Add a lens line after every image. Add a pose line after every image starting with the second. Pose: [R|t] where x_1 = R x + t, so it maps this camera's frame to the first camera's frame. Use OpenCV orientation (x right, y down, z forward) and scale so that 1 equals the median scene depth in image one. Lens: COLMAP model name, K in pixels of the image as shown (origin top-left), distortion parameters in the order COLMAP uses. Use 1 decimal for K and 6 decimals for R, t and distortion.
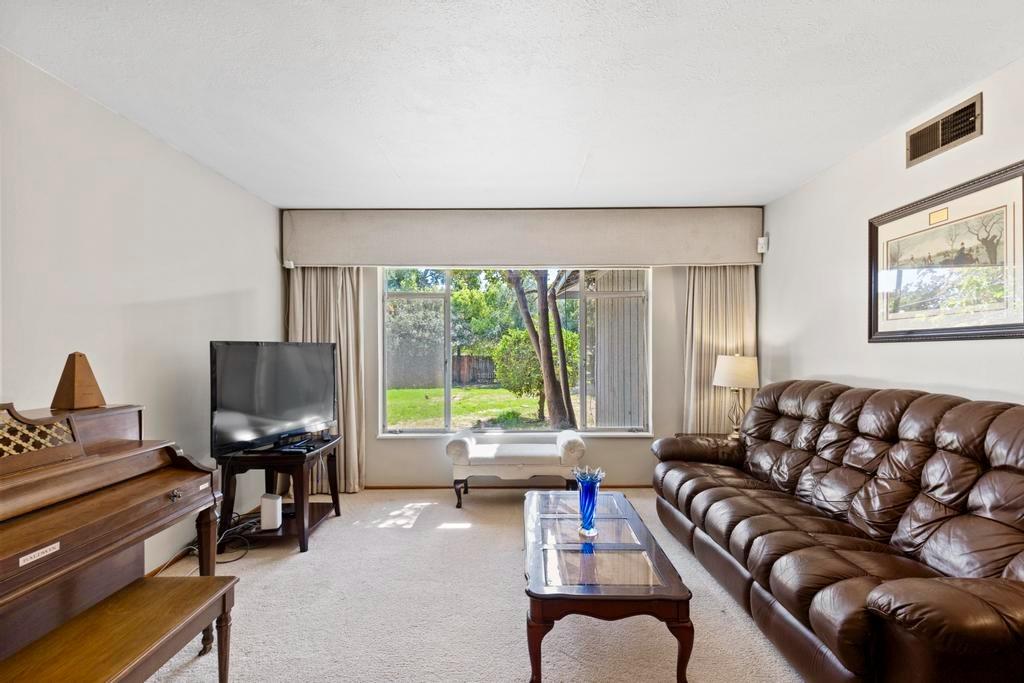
lens RADIAL K [[464.8, 0, 518.4], [0, 464.8, 353.0], [0, 0, 1]] dist [0.002585, 0.000355]
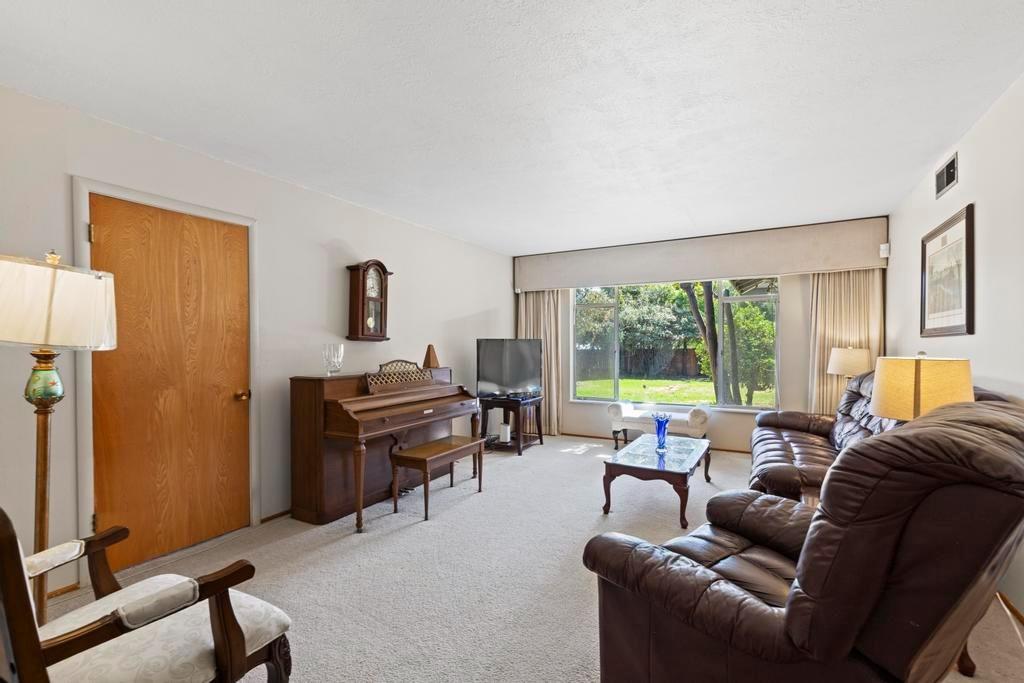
lens RADIAL K [[464.4, 0, 513.8], [0, 464.4, 344.0], [0, 0, 1]] dist [0.003044, 0.000005]
pose [[0.872157, 0.001317, -0.489225, 0.358587], [-0.003529, 0.999987, -0.003600, 0.002374], [0.489214, 0.004866, 0.872150, -0.524816]]
